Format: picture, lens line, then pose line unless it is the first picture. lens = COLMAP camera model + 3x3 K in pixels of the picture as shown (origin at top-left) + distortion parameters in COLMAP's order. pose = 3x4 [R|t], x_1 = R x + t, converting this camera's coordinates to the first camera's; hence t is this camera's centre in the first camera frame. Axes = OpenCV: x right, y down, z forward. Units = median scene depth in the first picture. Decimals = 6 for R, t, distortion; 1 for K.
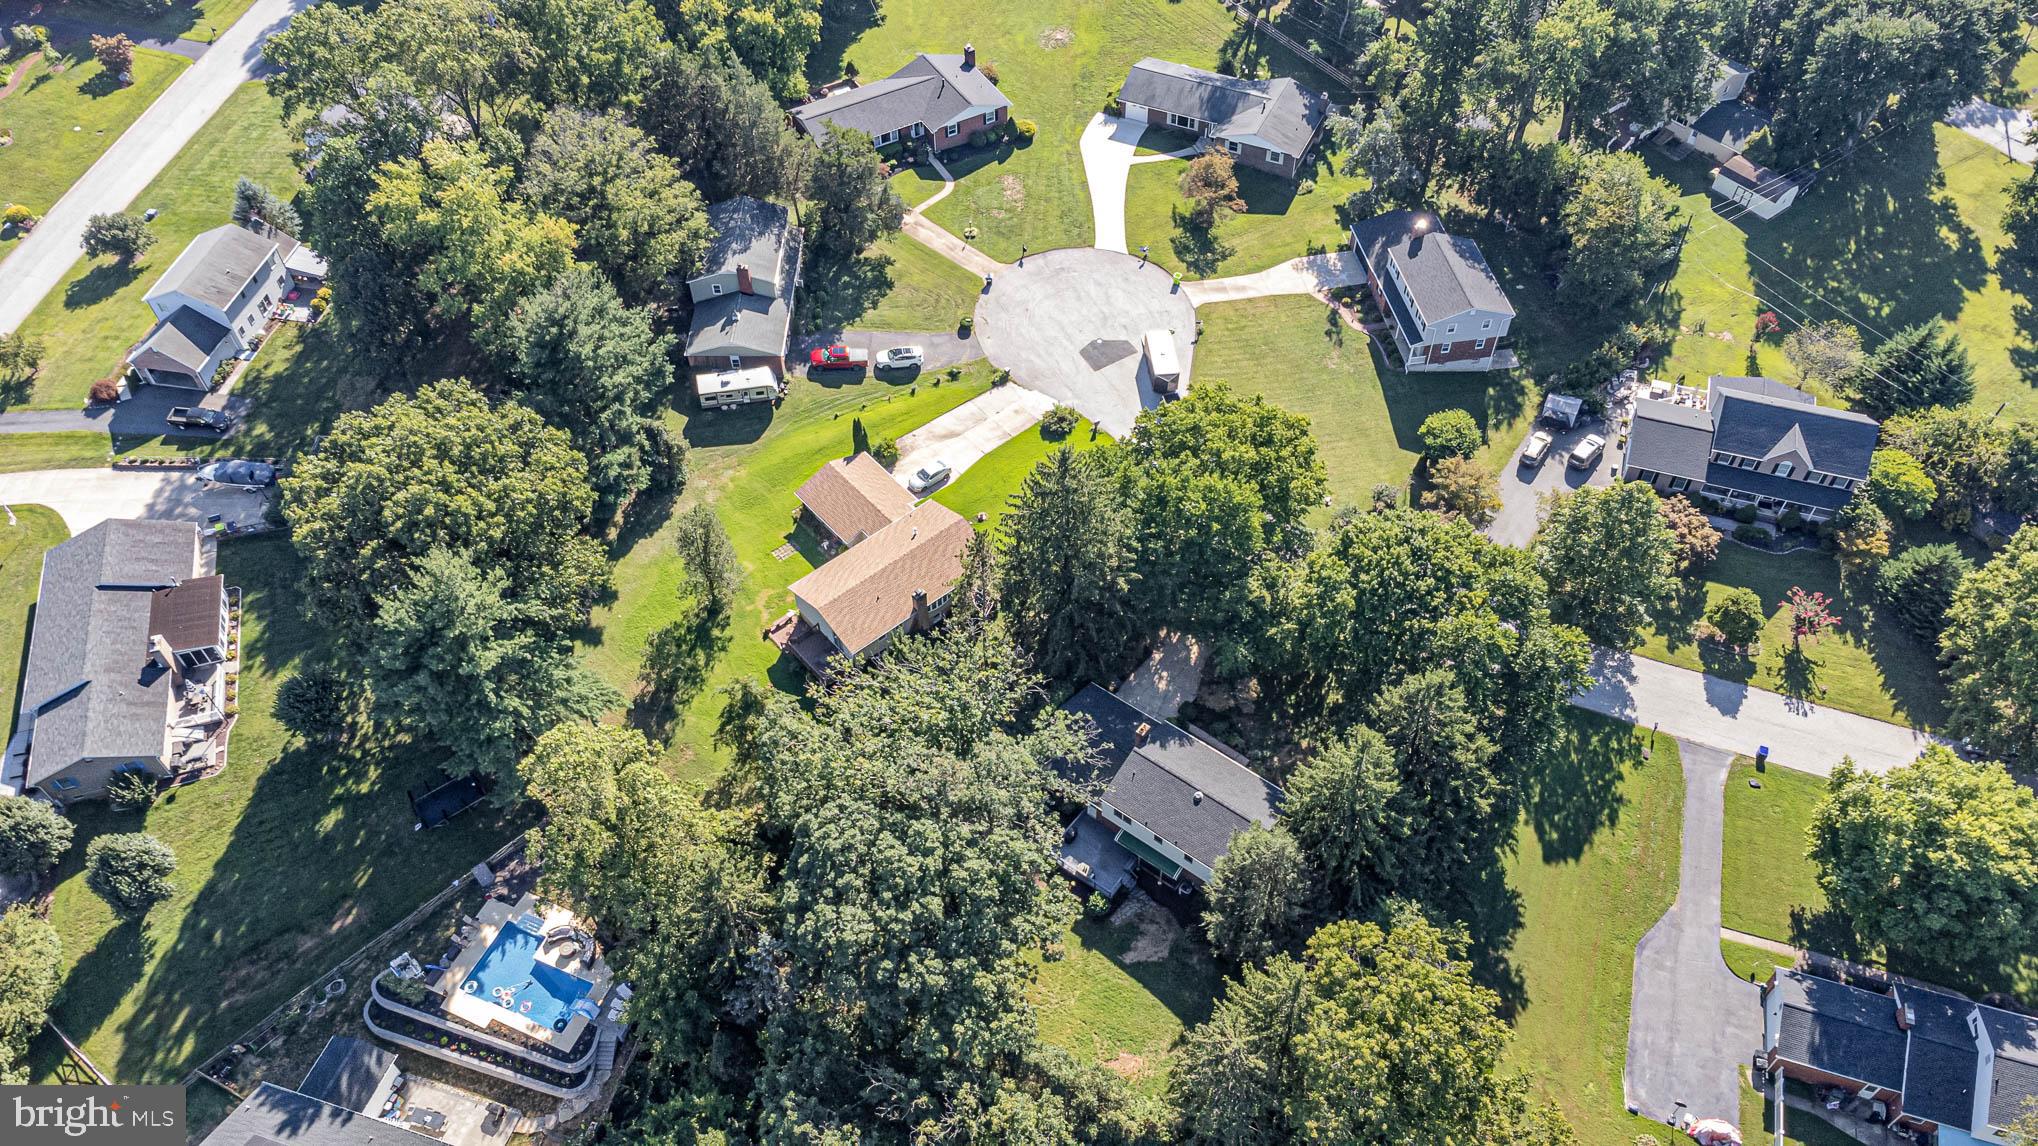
lens RADIAL K [[1531.5, 0, 1017.4], [0, 1531.5, 506.2], [0, 0, 1]] dist [-0.019900, 0.122971]
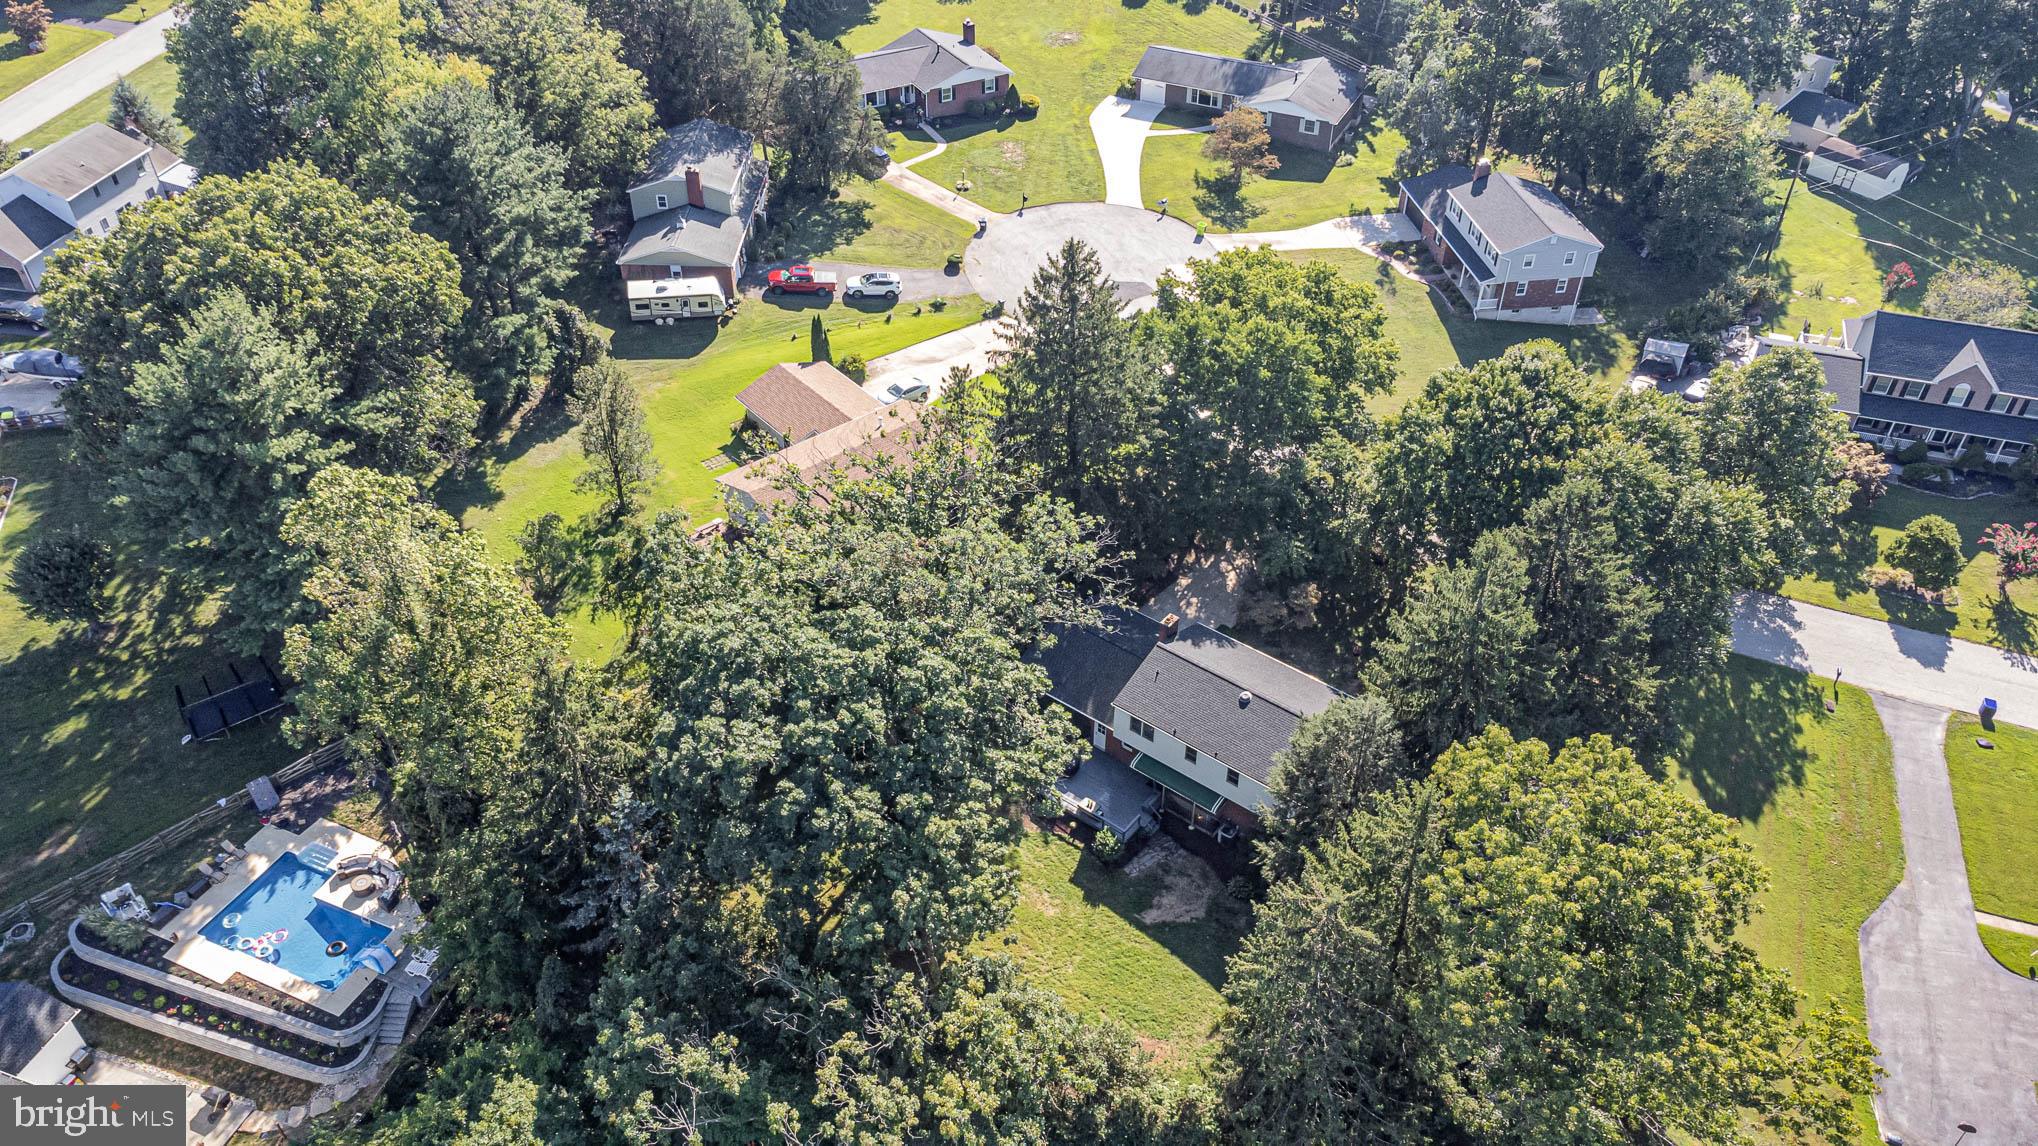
lens RADIAL K [[1531.5, 0, 1017.4], [0, 1531.5, 506.2], [0, 0, 1]] dist [-0.019900, 0.122971]
pose [[0.999675, 0.025444, 0.001761, 0.004160], [-0.024689, 0.982730, -0.183390, 0.203089], [-0.006397, 0.183287, 0.983039, 0.223563]]
